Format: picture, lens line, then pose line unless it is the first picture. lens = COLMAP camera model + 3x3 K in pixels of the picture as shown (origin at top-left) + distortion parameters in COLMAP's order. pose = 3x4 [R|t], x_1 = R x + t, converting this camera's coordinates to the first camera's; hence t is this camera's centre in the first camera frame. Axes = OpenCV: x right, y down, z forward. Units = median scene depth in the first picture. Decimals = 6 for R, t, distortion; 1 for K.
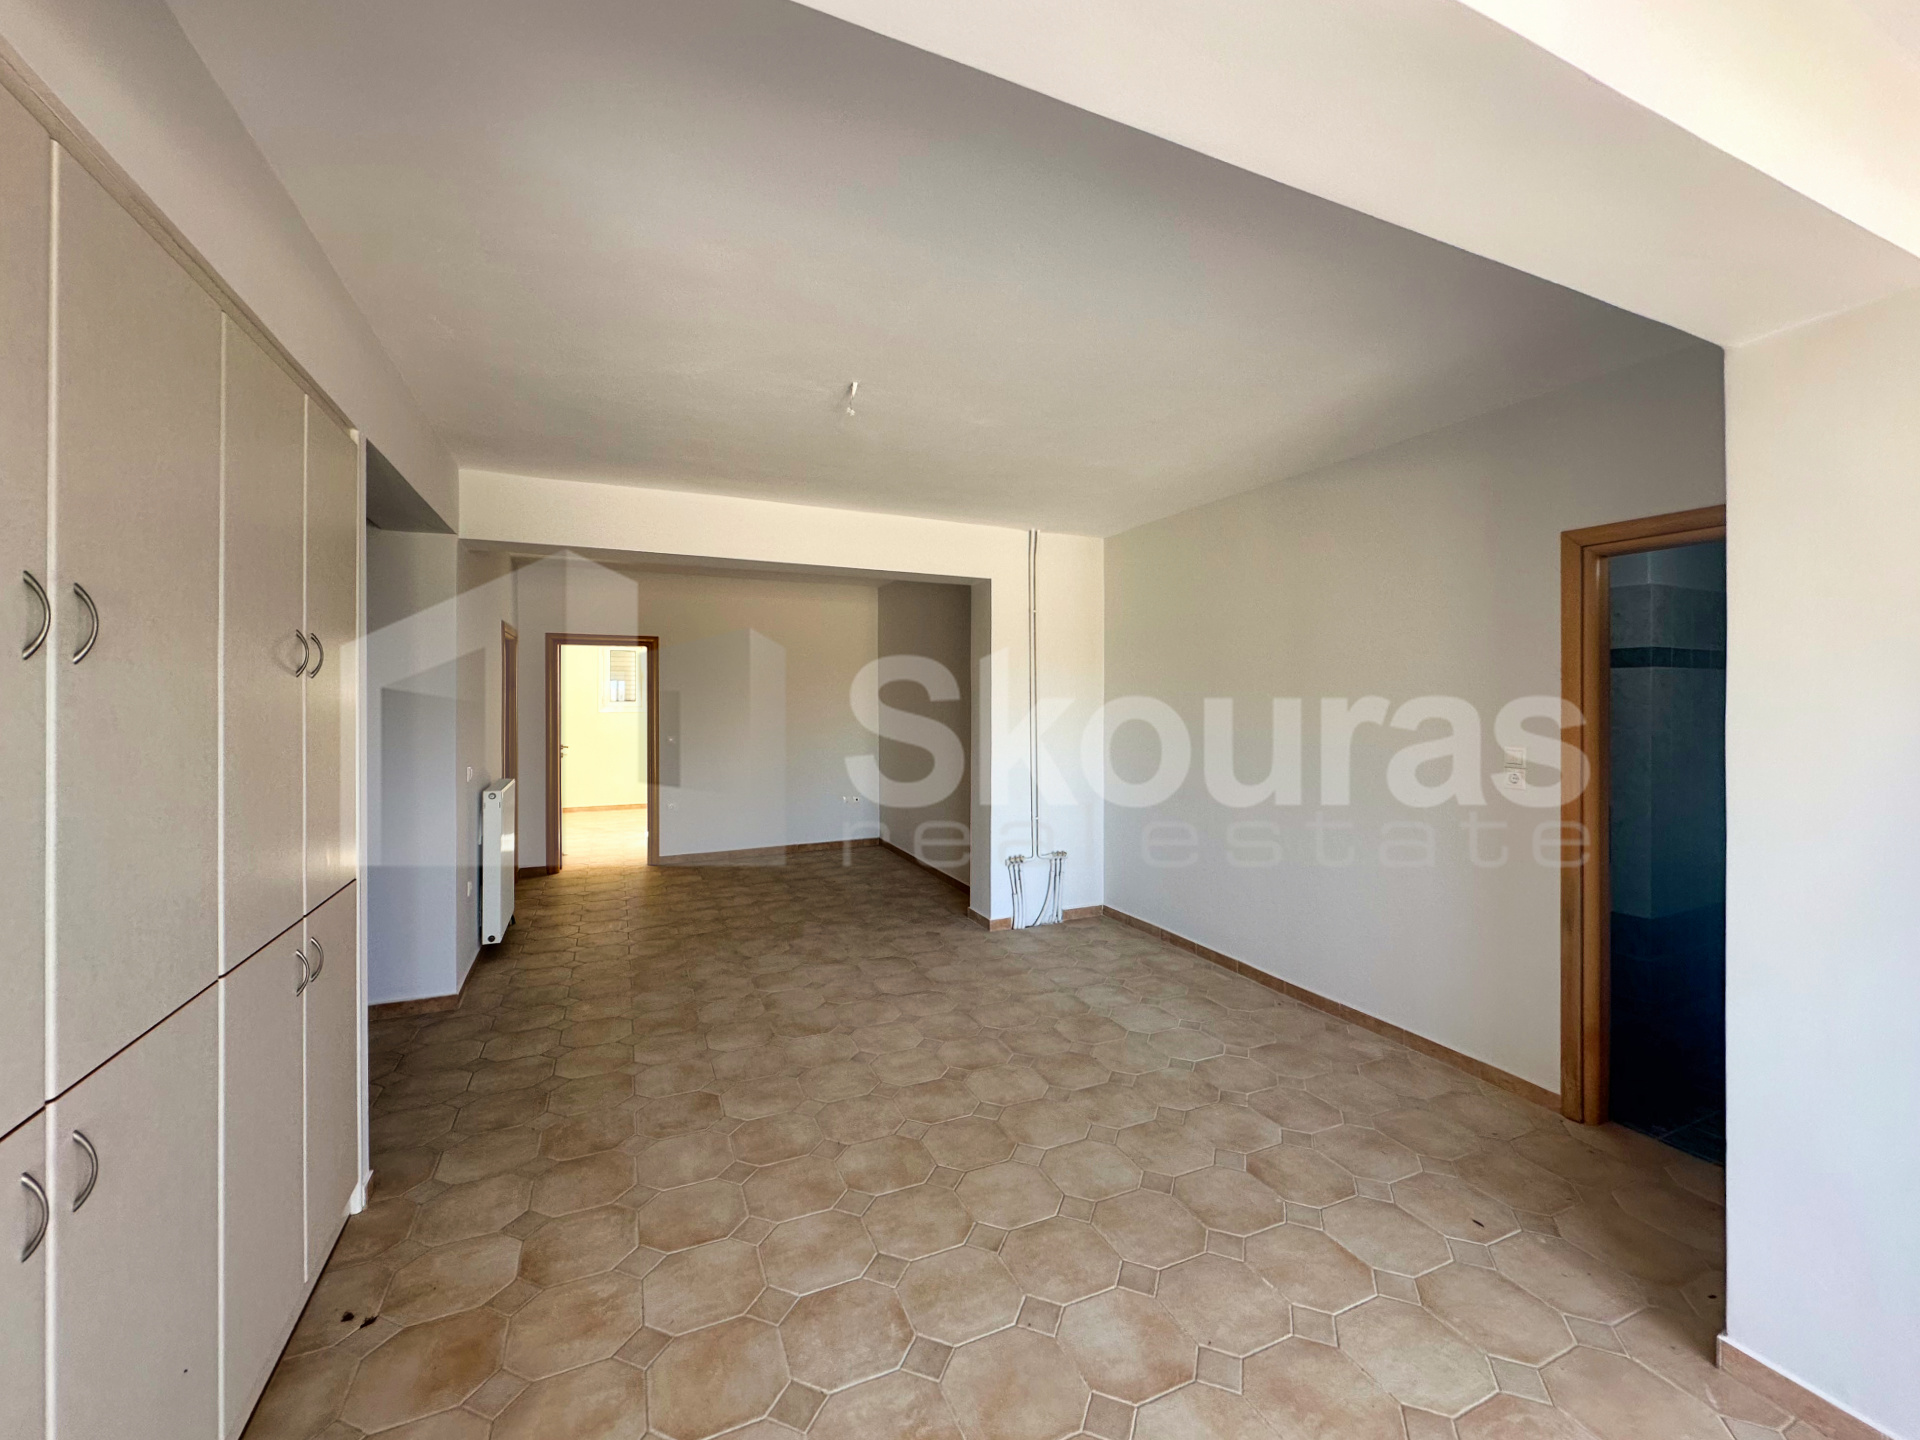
lens RADIAL K [[772.8, 0, 957.8], [0, 772.8, 705.7], [0, 0, 1]] dist [-0.001488, -0.000006]
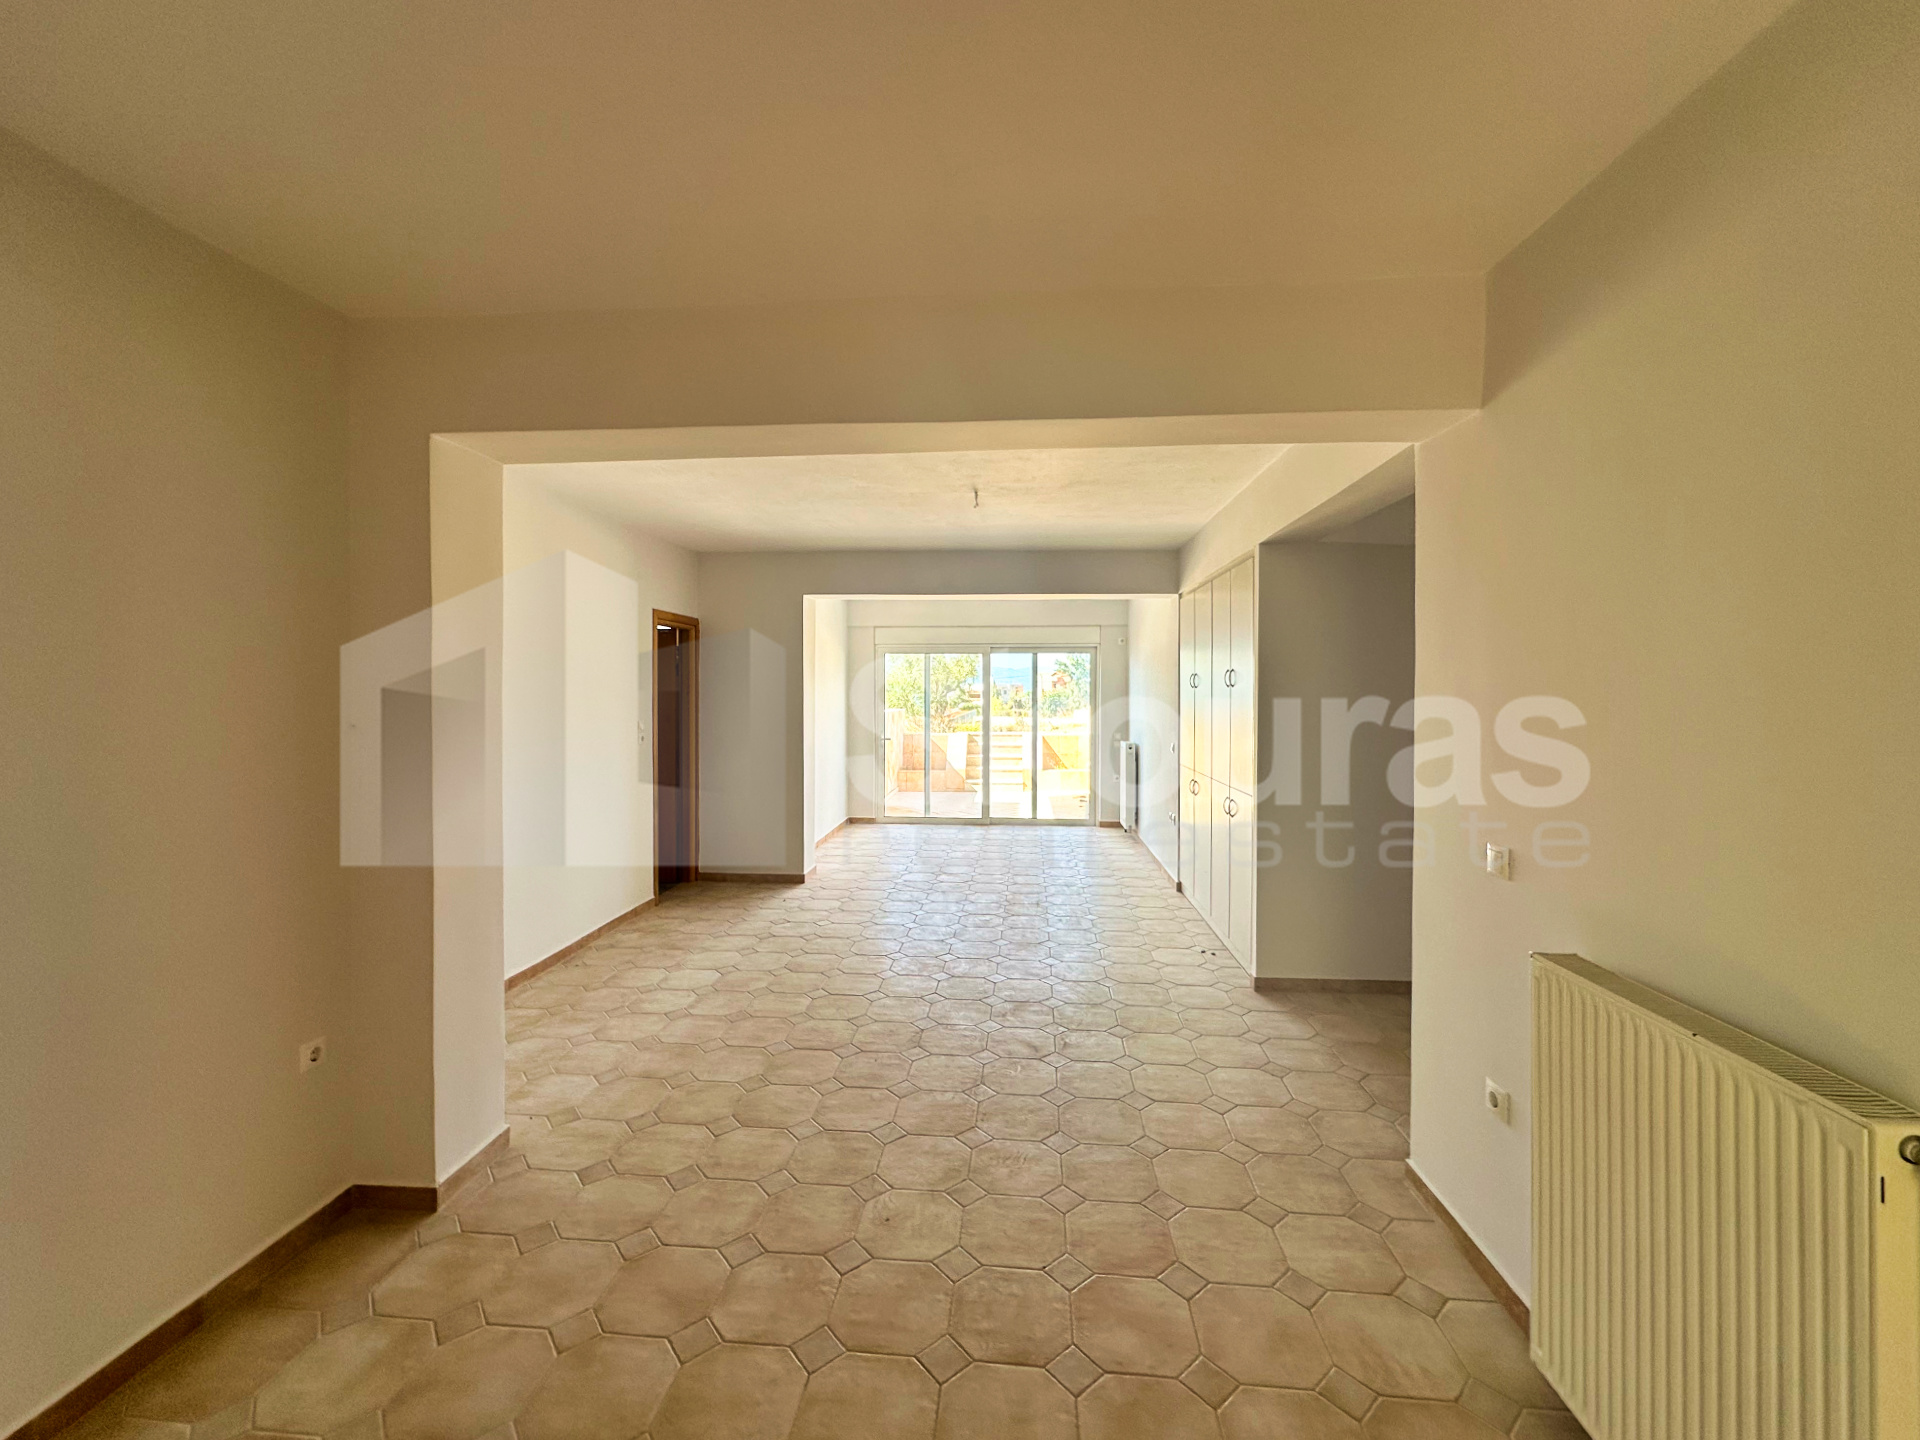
lens RADIAL K [[772.8, 0, 959.3], [0, 772.8, 684.3], [0, 0, 1]] dist [-0.001488, -0.000006]
pose [[-0.874118, 0.003043, 0.485704, -0.591741], [0.003154, 0.999995, -0.000588, -0.022459], [-0.485703, 0.001018, -0.874123, 1.625290]]
